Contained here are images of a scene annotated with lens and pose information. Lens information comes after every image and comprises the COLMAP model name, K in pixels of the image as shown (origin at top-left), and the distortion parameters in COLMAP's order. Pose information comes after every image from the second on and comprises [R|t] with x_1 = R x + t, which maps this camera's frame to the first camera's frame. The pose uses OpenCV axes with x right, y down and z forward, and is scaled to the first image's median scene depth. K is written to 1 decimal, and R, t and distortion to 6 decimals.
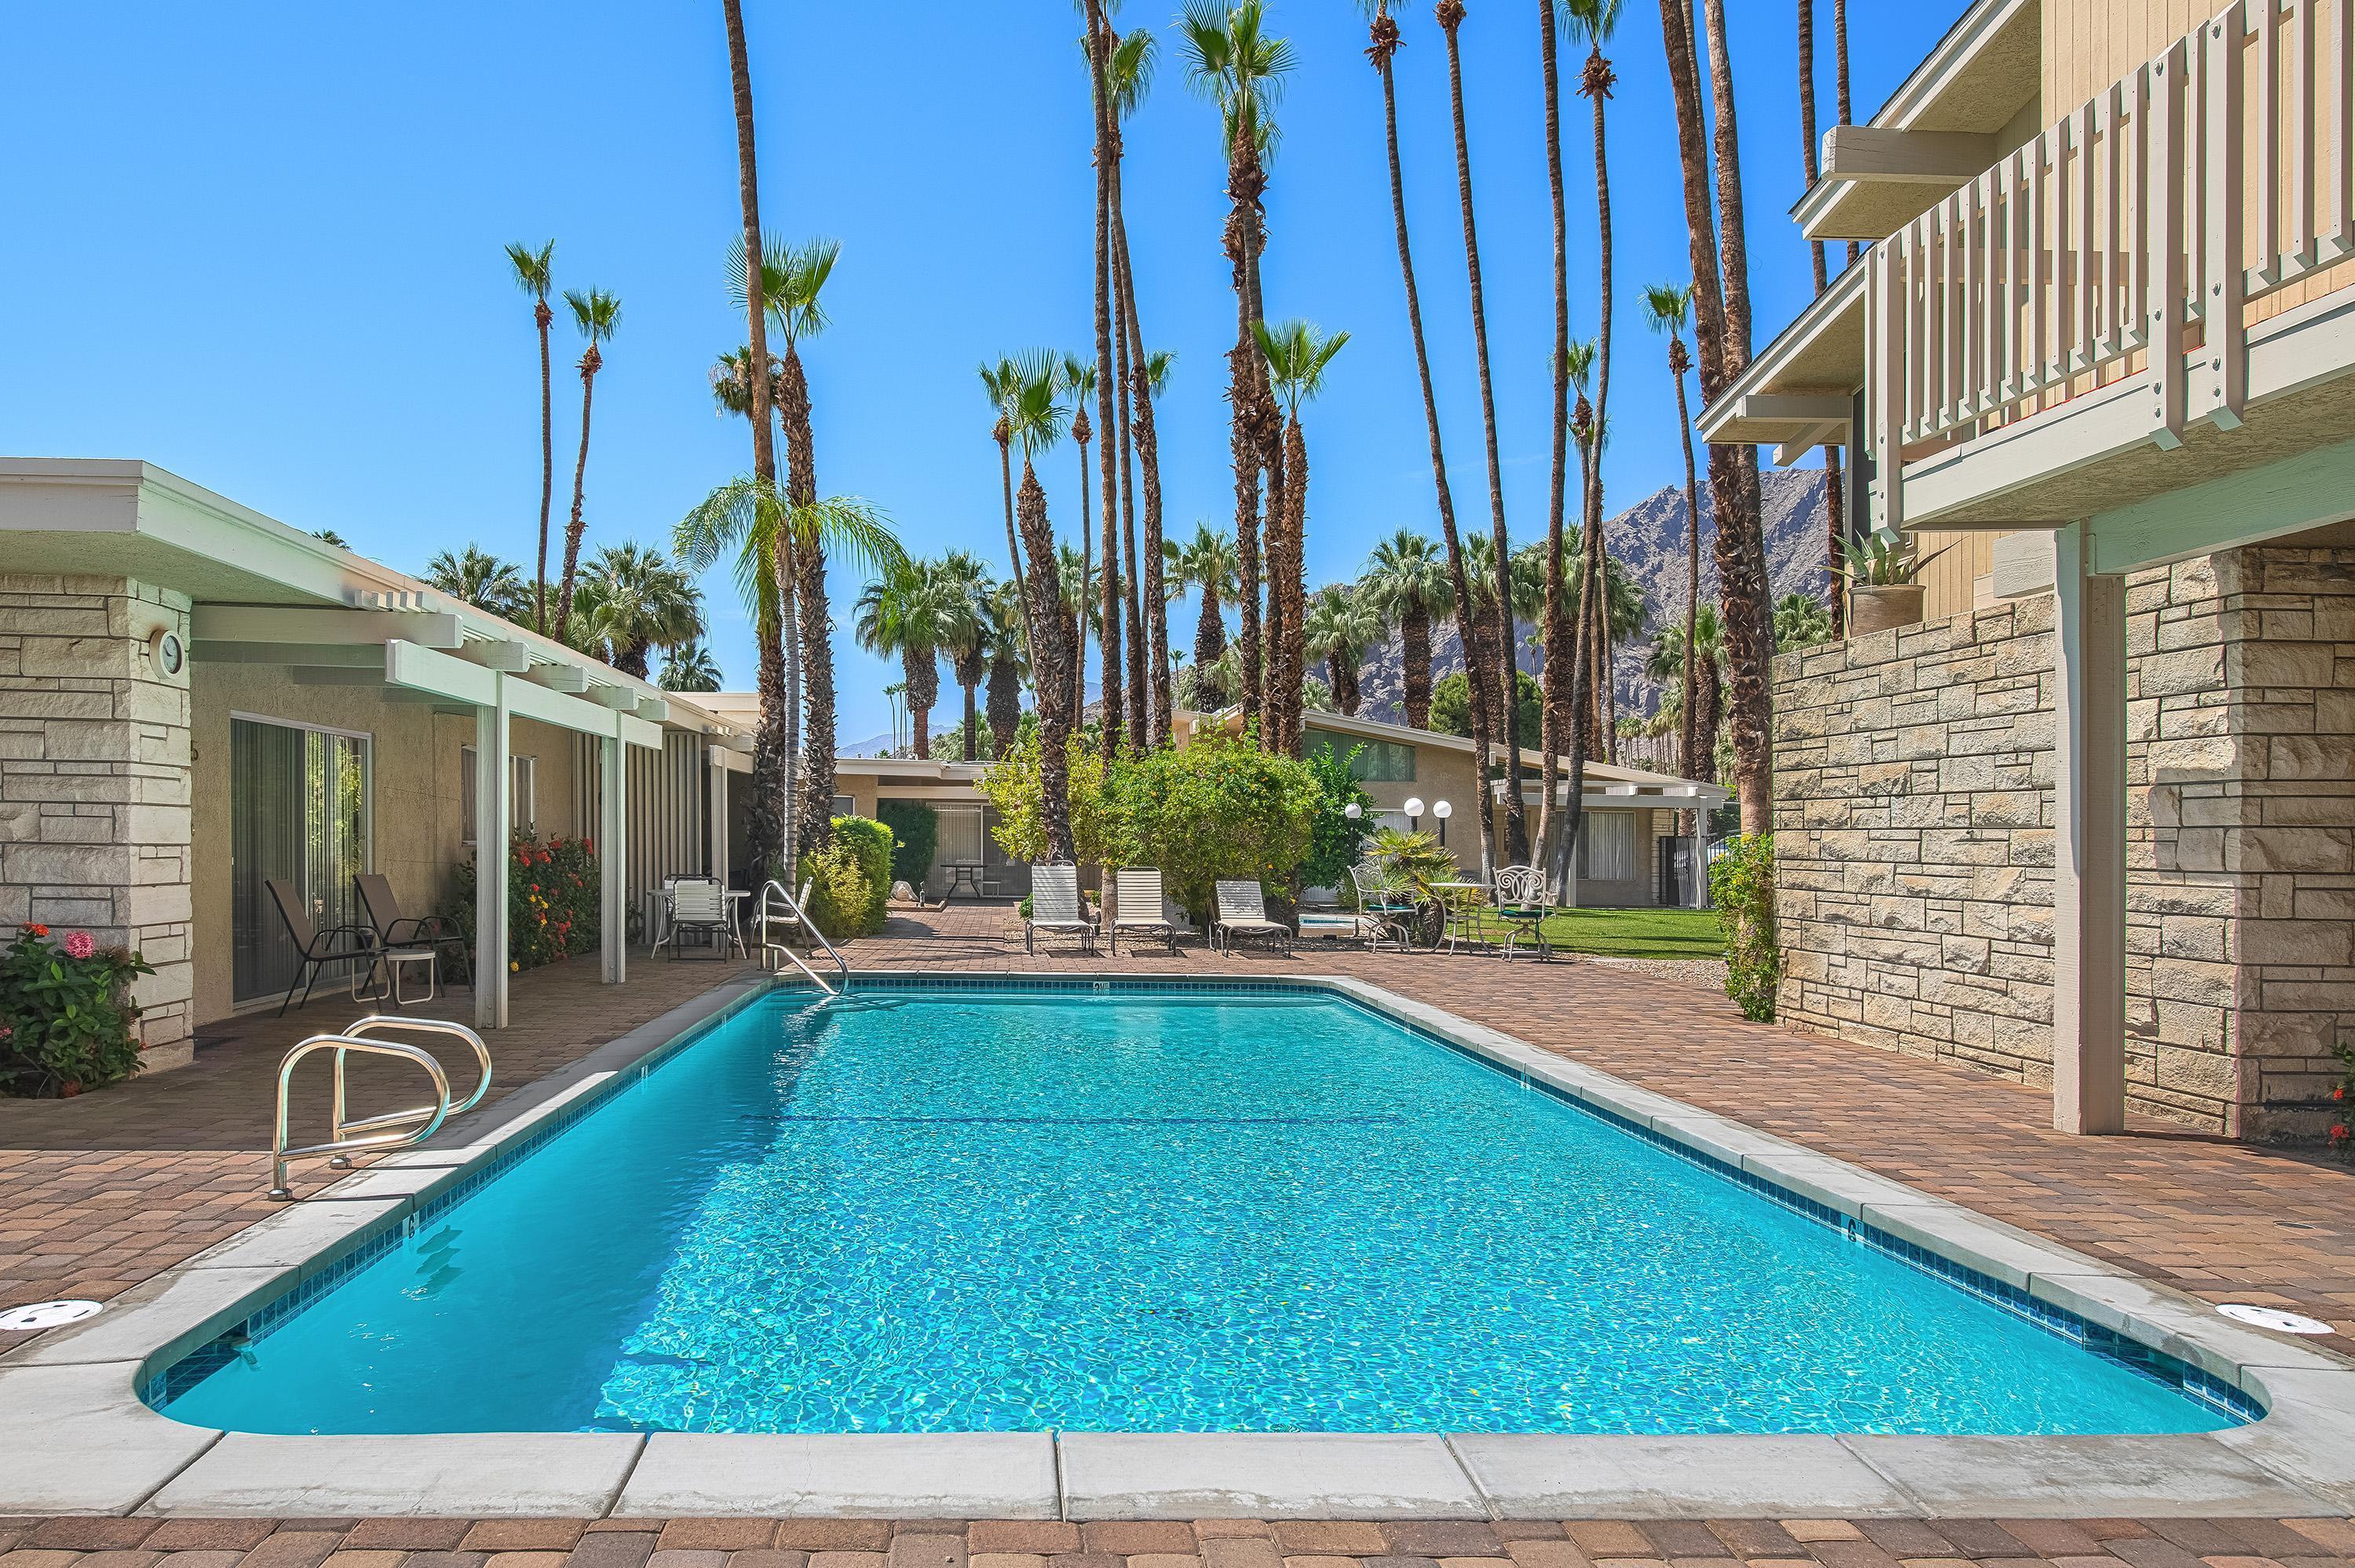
lens RADIAL K [[1559.2, 0, 1076.5], [0, 1559.2, 848.3], [0, 0, 1]] dist [0.001209, -0.002500]
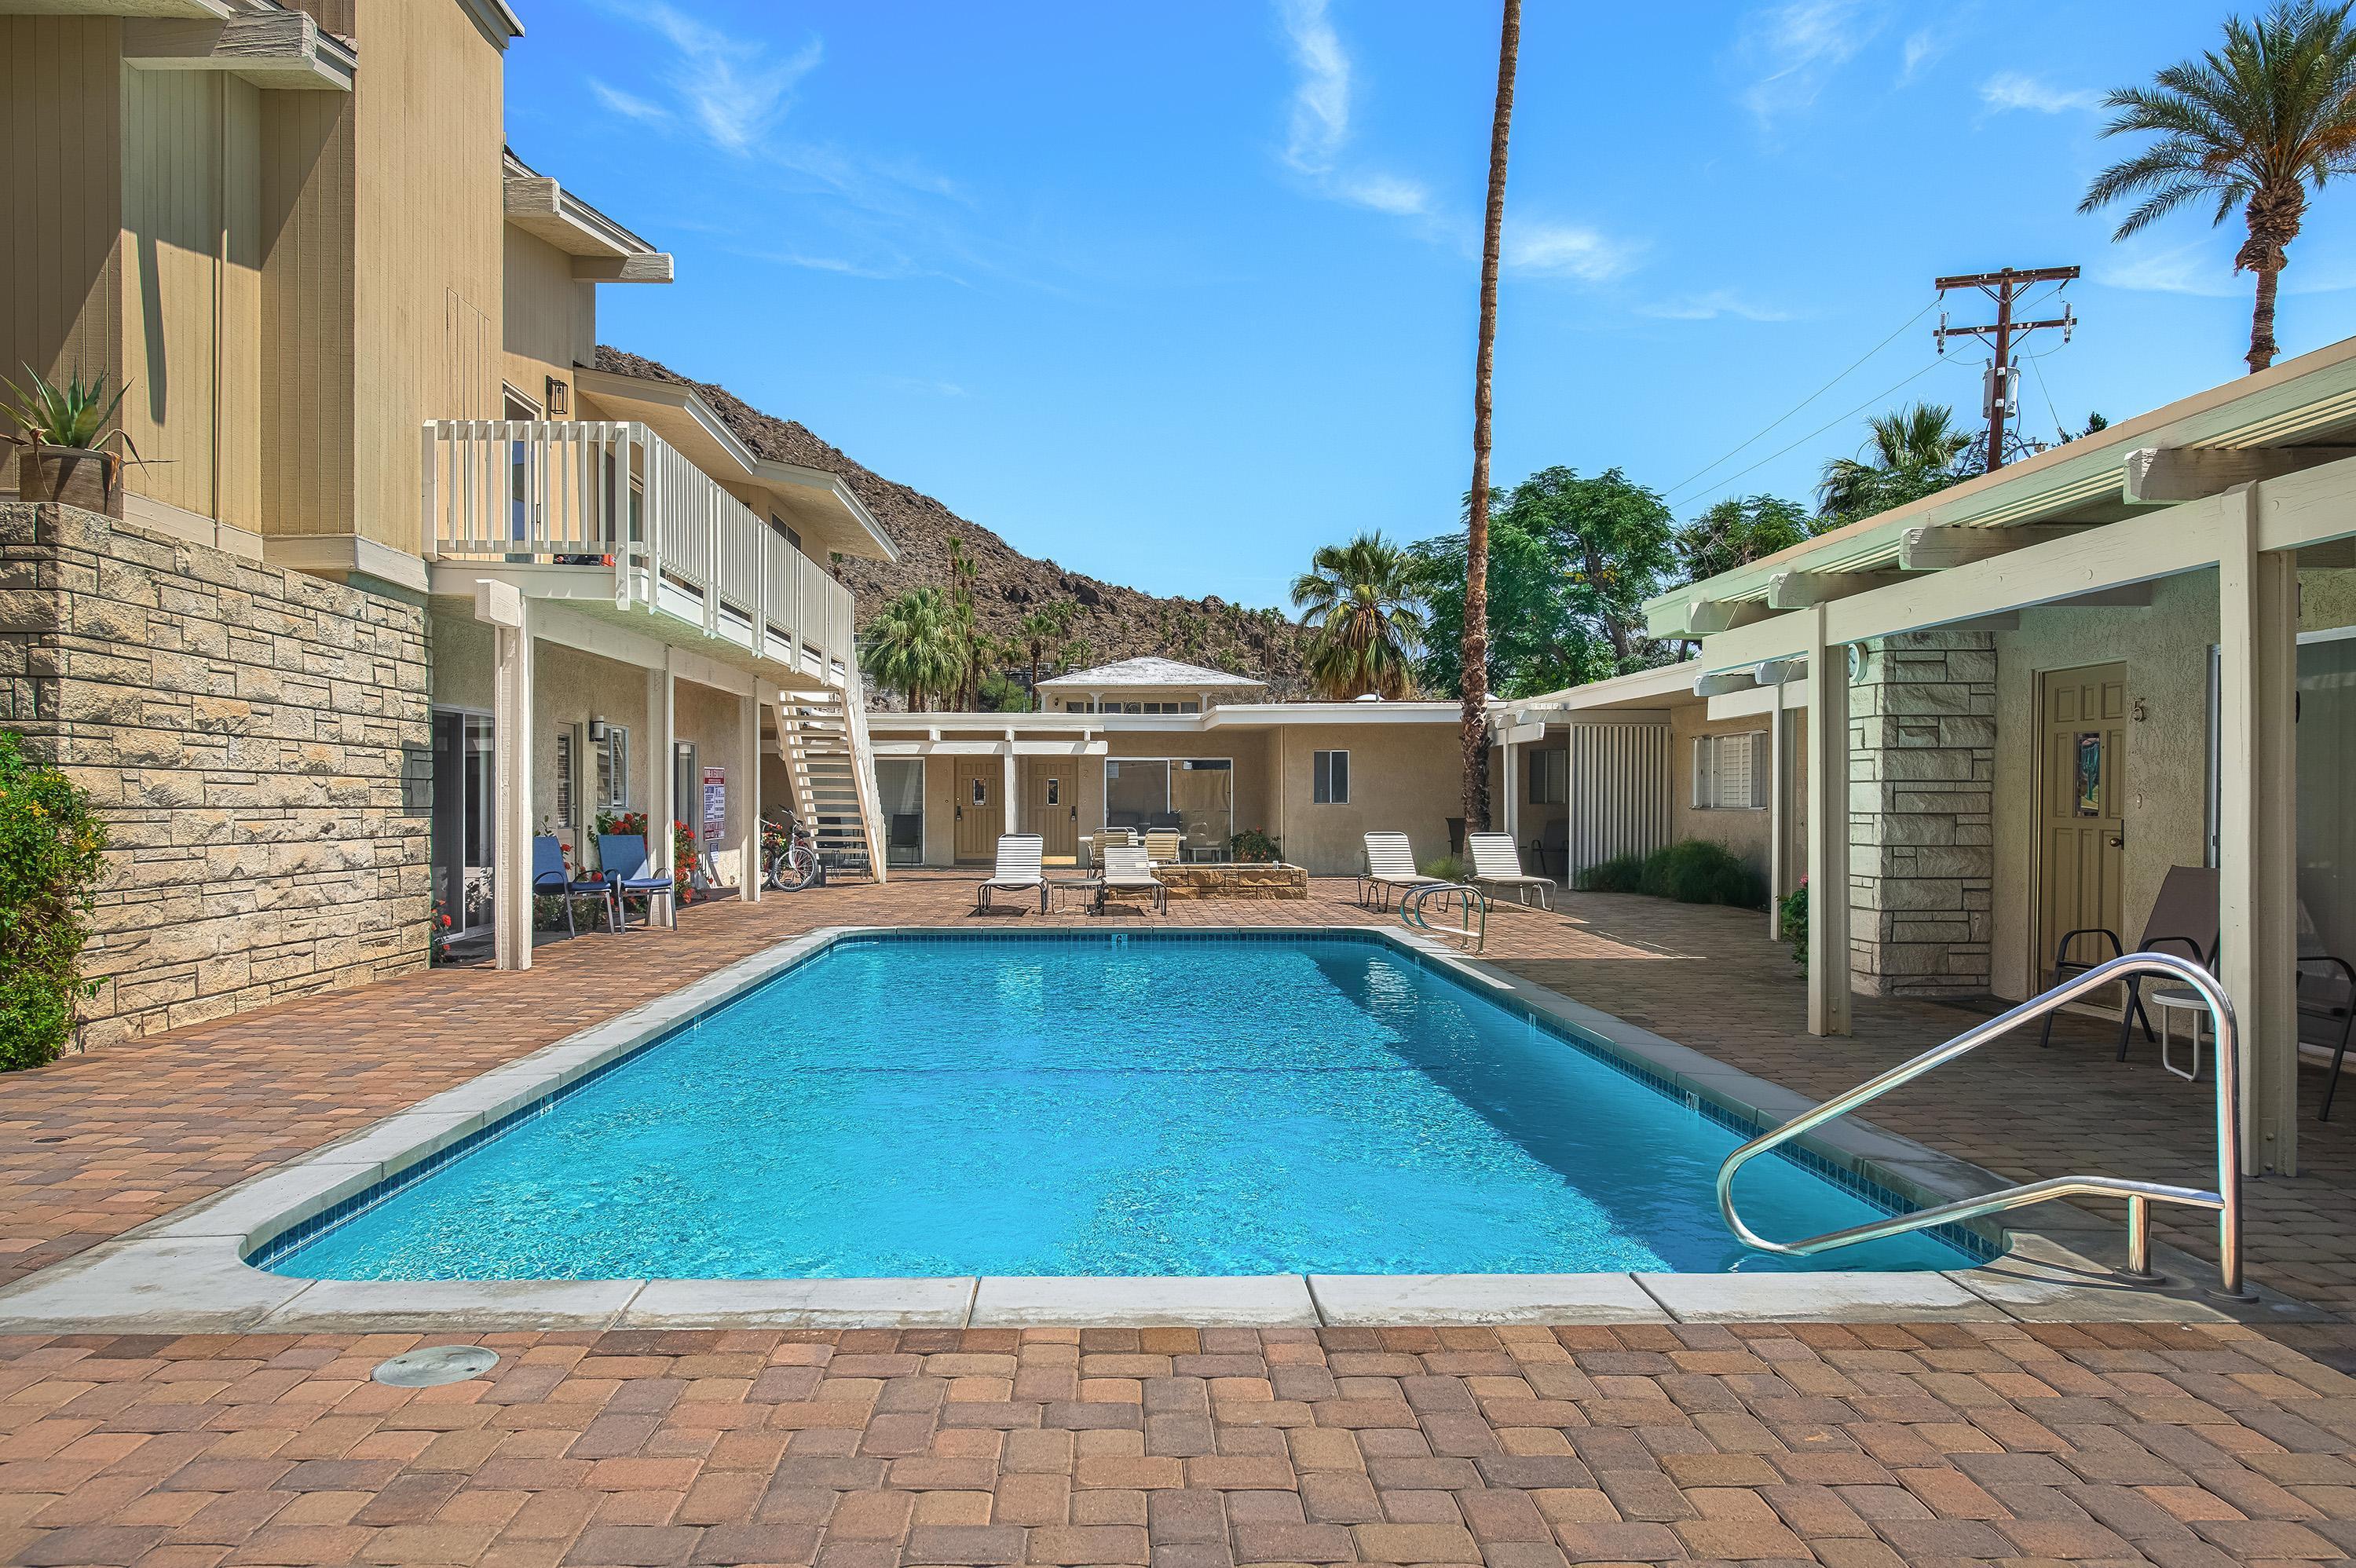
lens RADIAL K [[1597.8, 0, 1173.8], [0, 1597.8, 799.0], [0, 0, 1]] dist [0.001809, 0.000723]
pose [[-0.999844, -0.015307, 0.008776, -0.037776], [-0.015282, 0.999879, 0.002896, -0.007088], [-0.008820, 0.002762, -0.999957, 1.863575]]
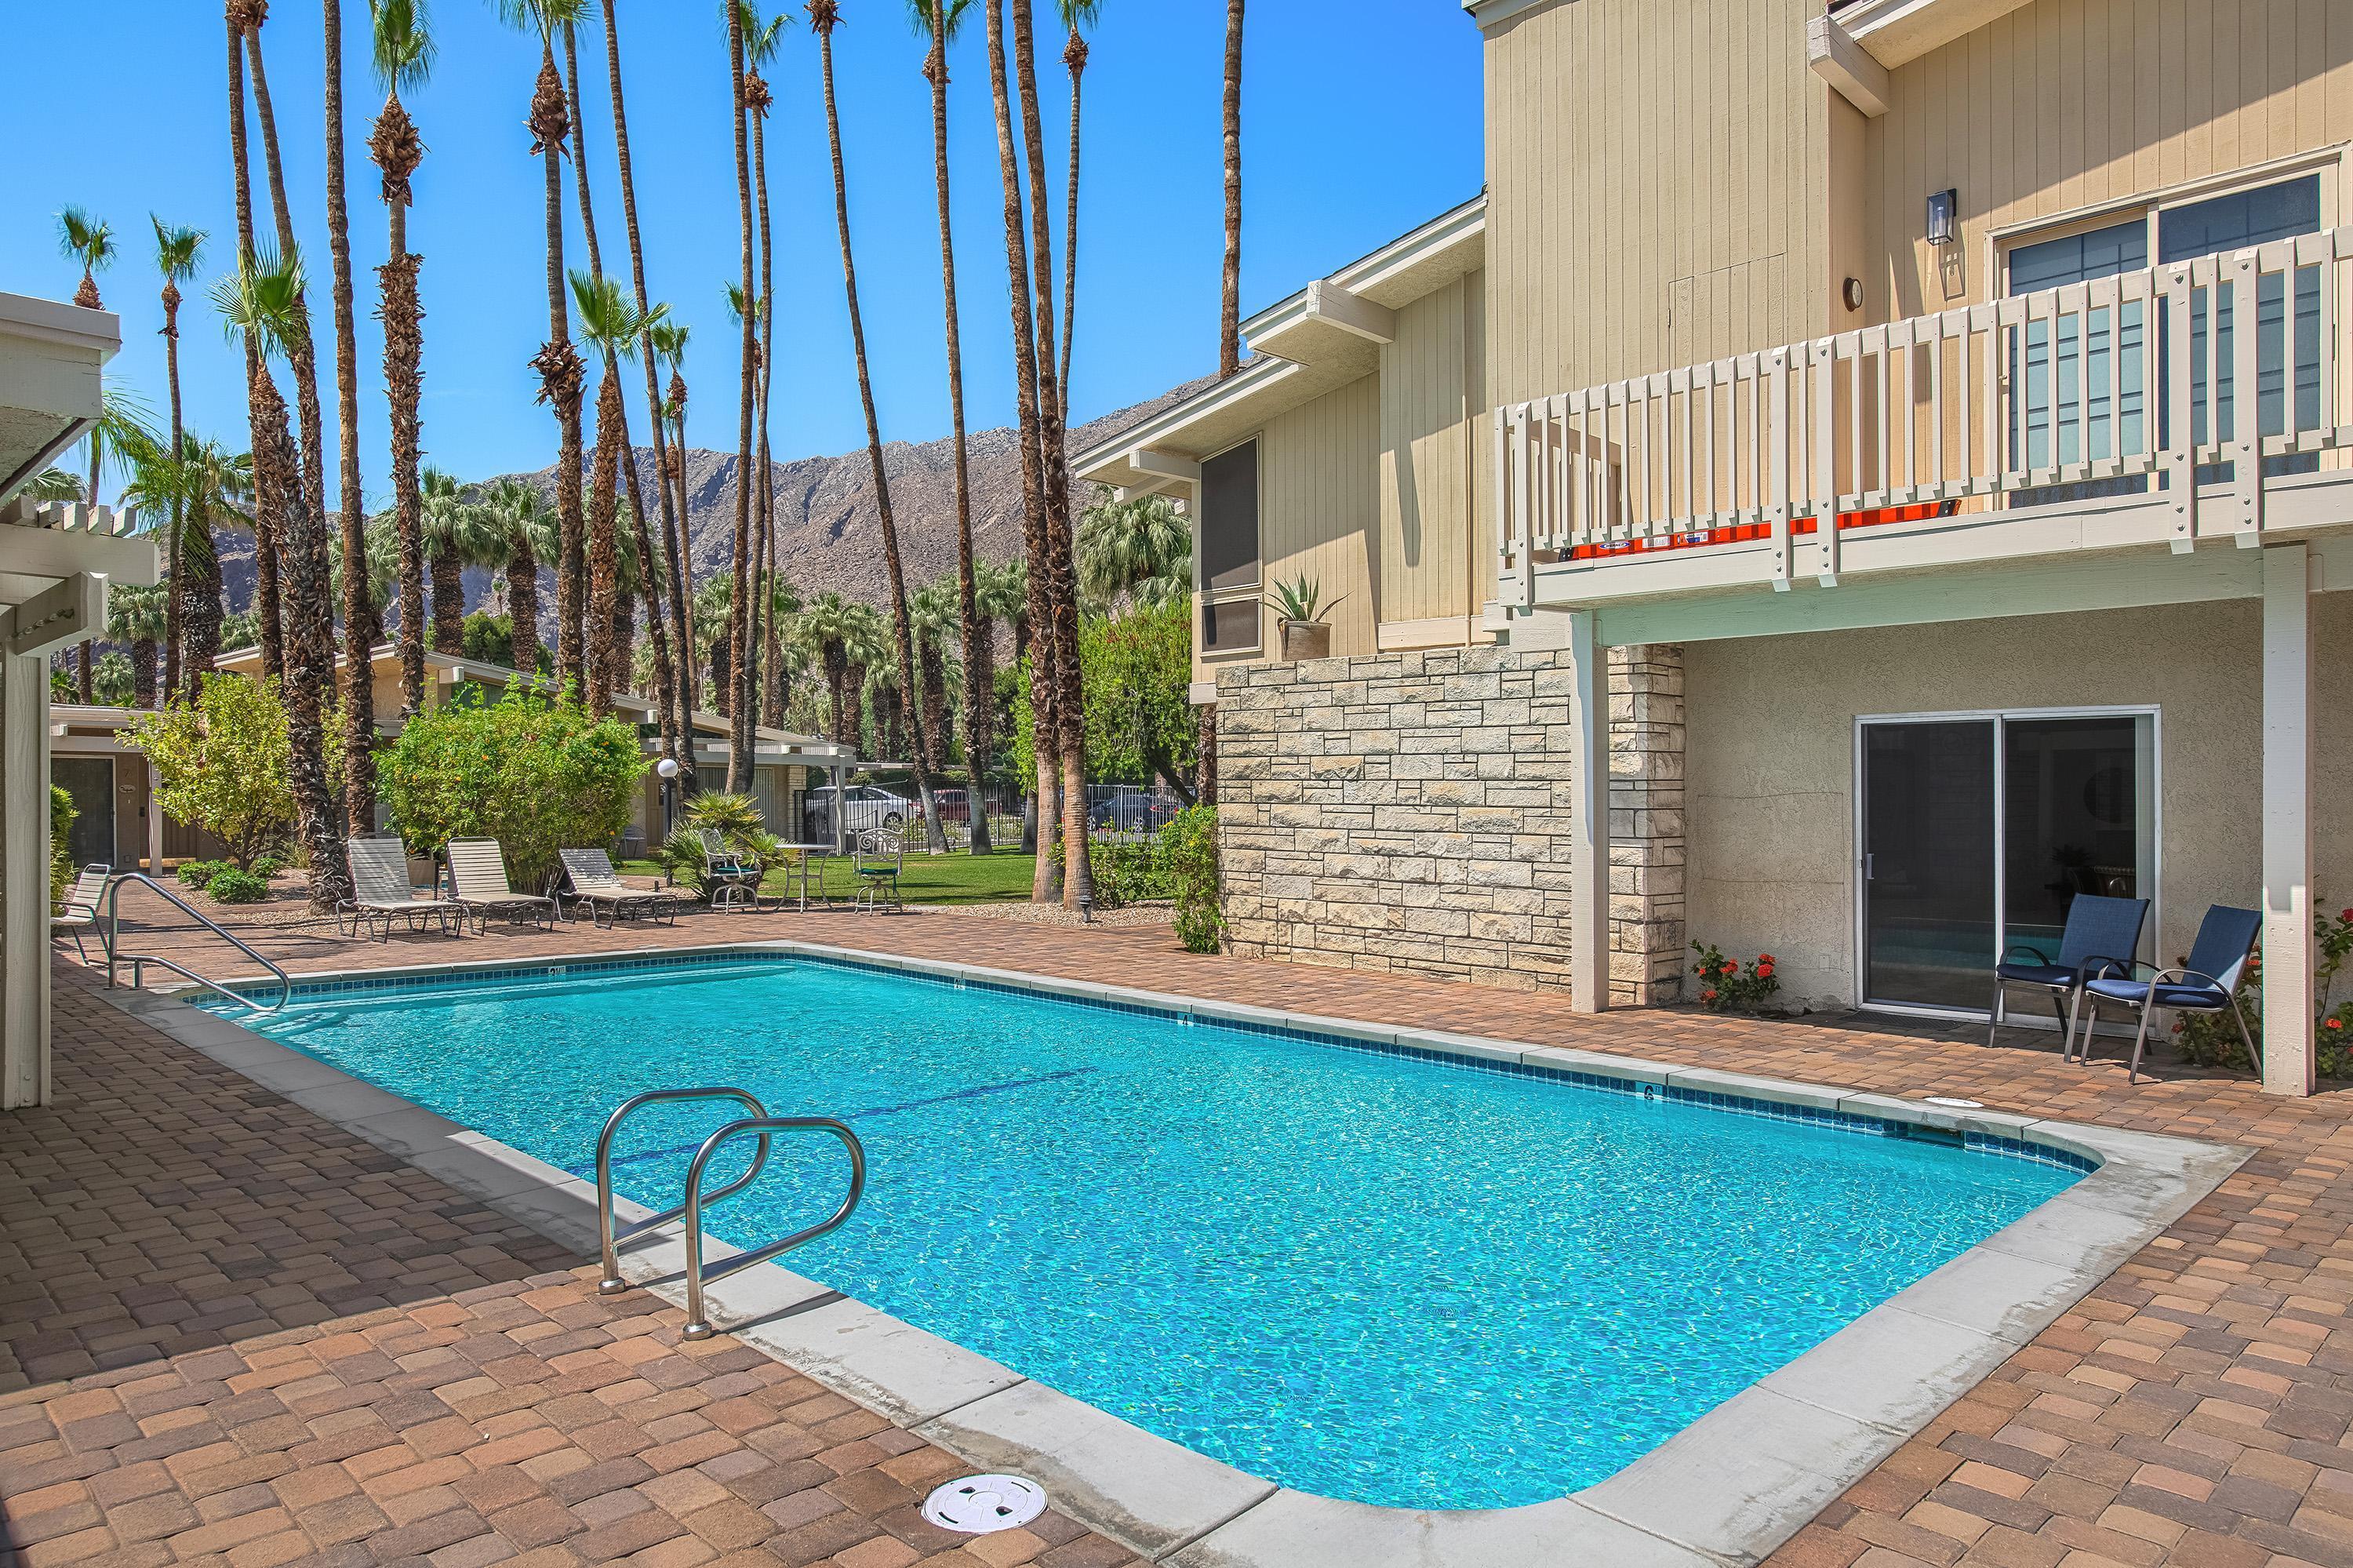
lens RADIAL K [[1469.0, 0, 1177.2], [0, 1469.0, 780.3], [0, 0, 1]] dist [0.002996, -0.000155]
pose [[0.740929, -0.001328, 0.671582, -0.429625], [0.006184, 0.999969, -0.004845, -0.027124], [-0.671555, 0.007742, 0.740914, 0.144211]]
